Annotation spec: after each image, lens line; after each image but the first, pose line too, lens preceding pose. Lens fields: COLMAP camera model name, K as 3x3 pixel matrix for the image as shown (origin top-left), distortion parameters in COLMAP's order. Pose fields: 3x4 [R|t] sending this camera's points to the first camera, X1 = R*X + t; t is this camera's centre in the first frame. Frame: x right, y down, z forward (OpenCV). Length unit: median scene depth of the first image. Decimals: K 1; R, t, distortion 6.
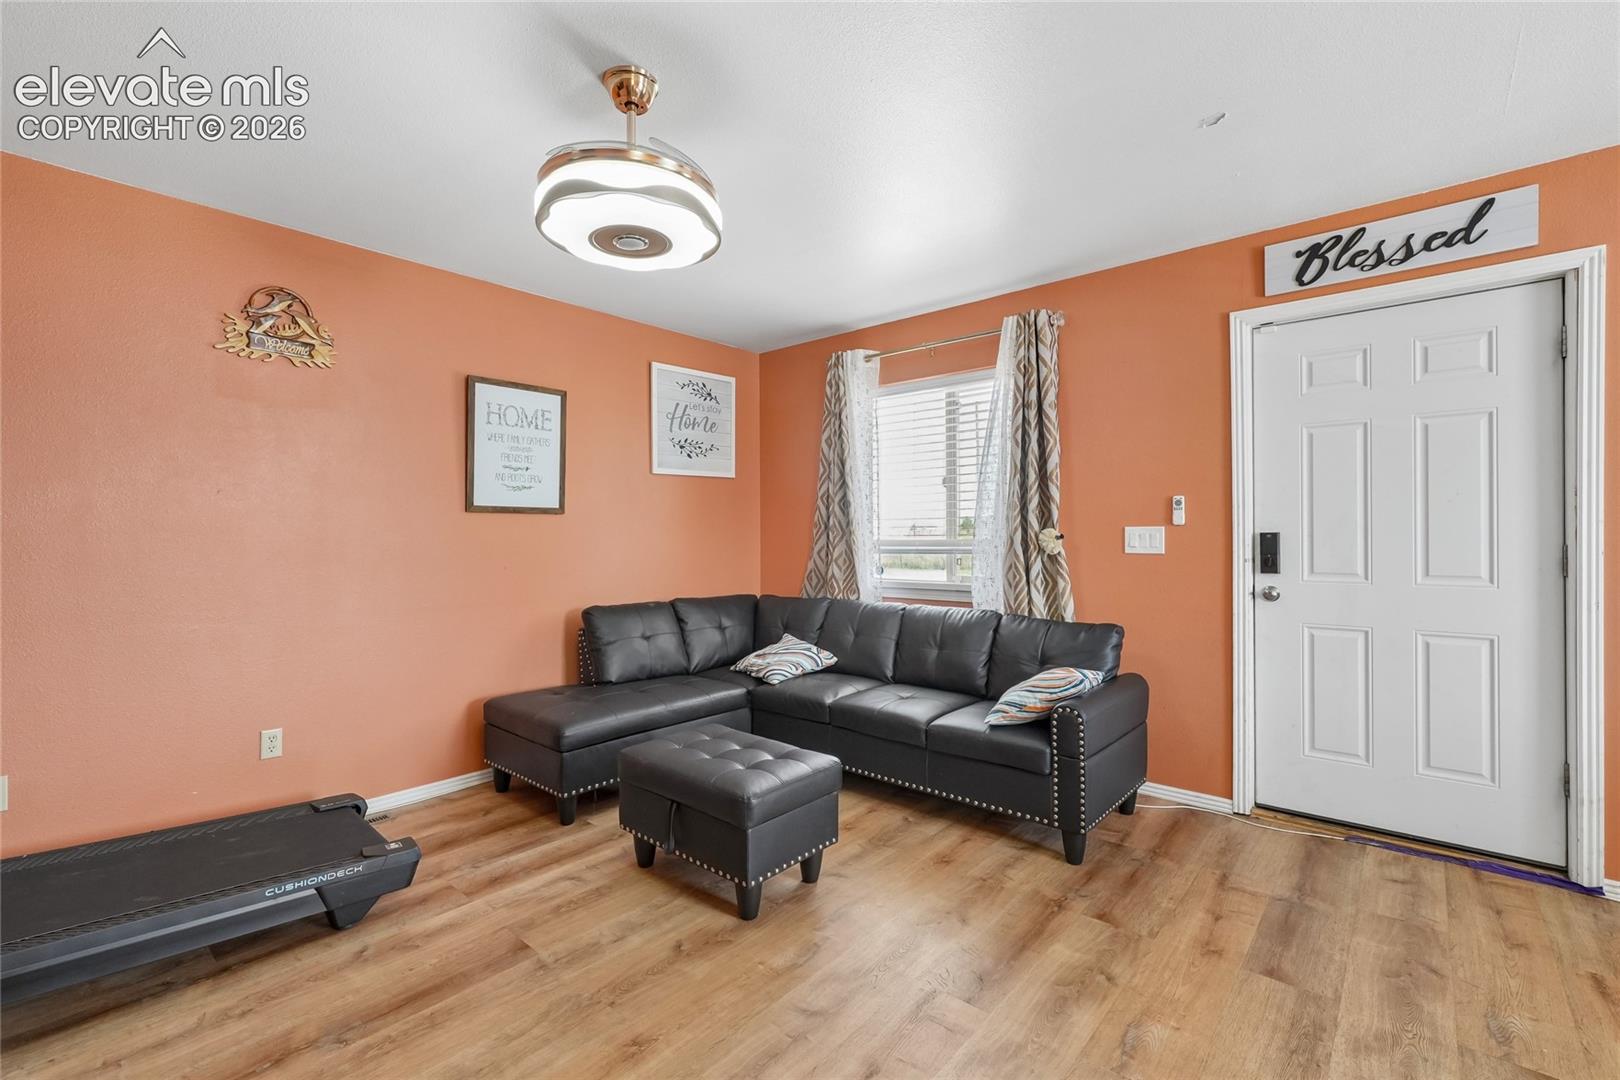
lens RADIAL K [[710.9, 0, 808.7], [0, 710.9, 531.3], [0, 0, 1]] dist [0.002003, 0.000488]
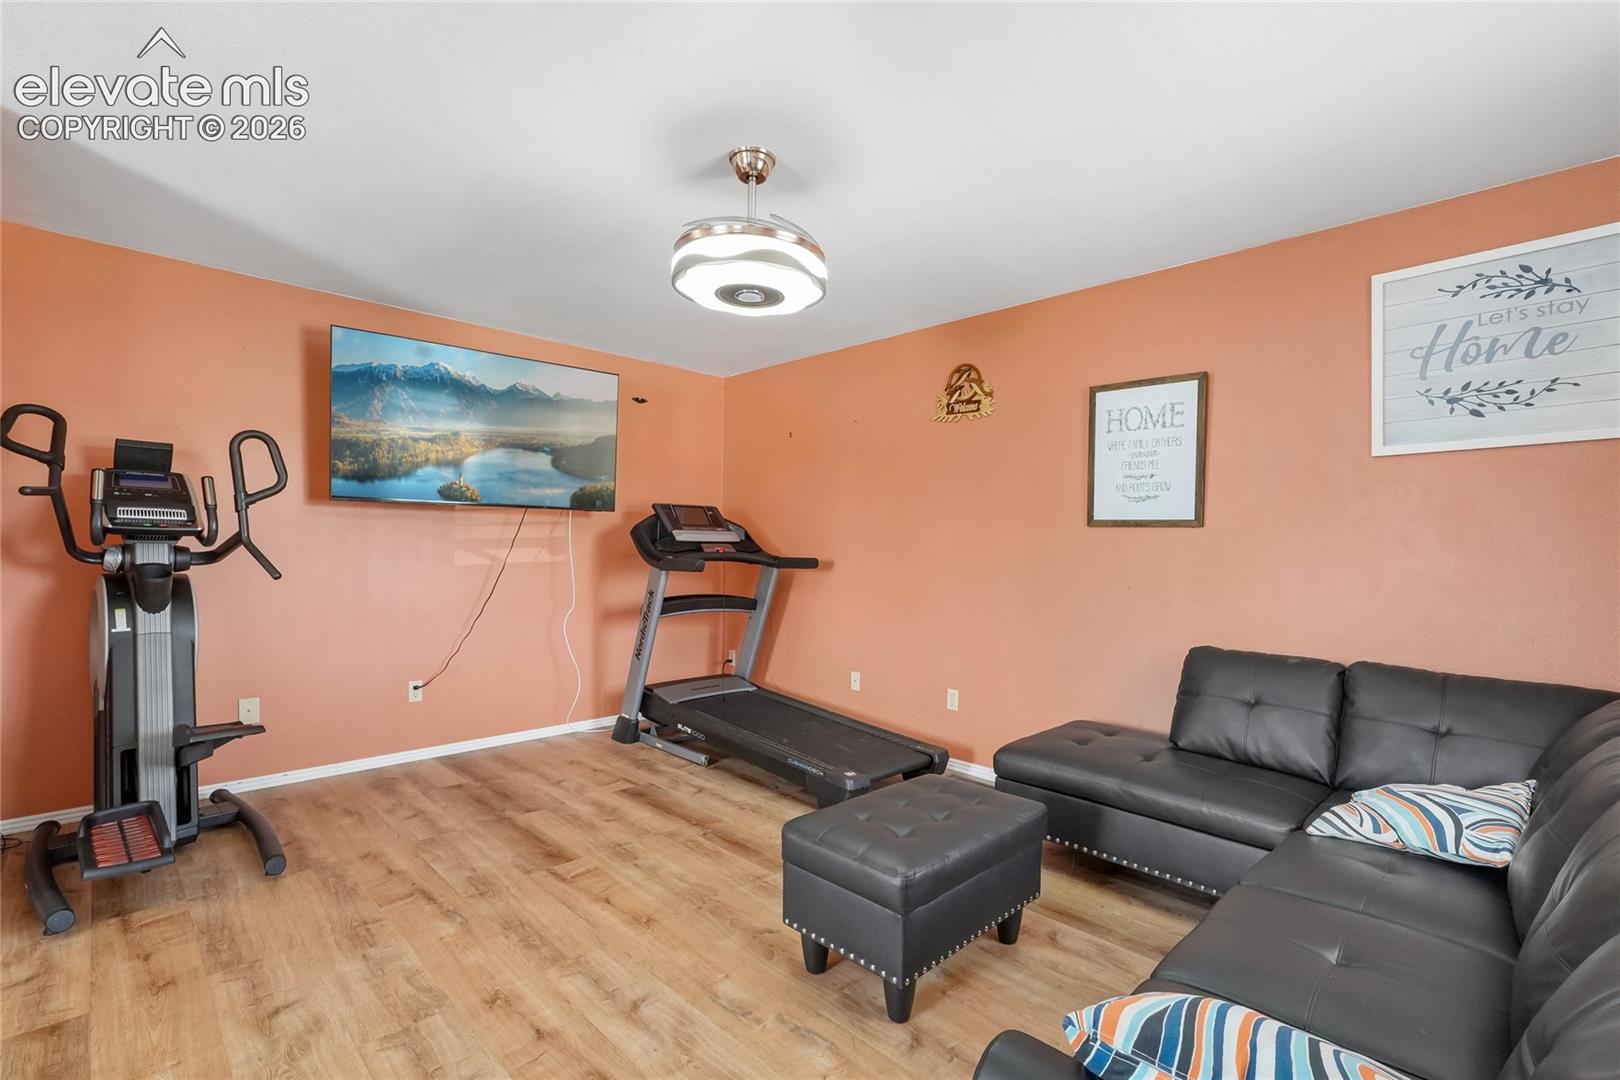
lens RADIAL K [[710.9, 0, 806.2], [0, 710.9, 548.7], [0, 0, 1]] dist [0.002003, 0.000488]
pose [[-0.069529, 0.003883, -0.997572, 0.499750], [-0.016223, 0.999856, 0.005022, 0.003644], [0.997448, 0.016533, -0.069456, 0.643320]]
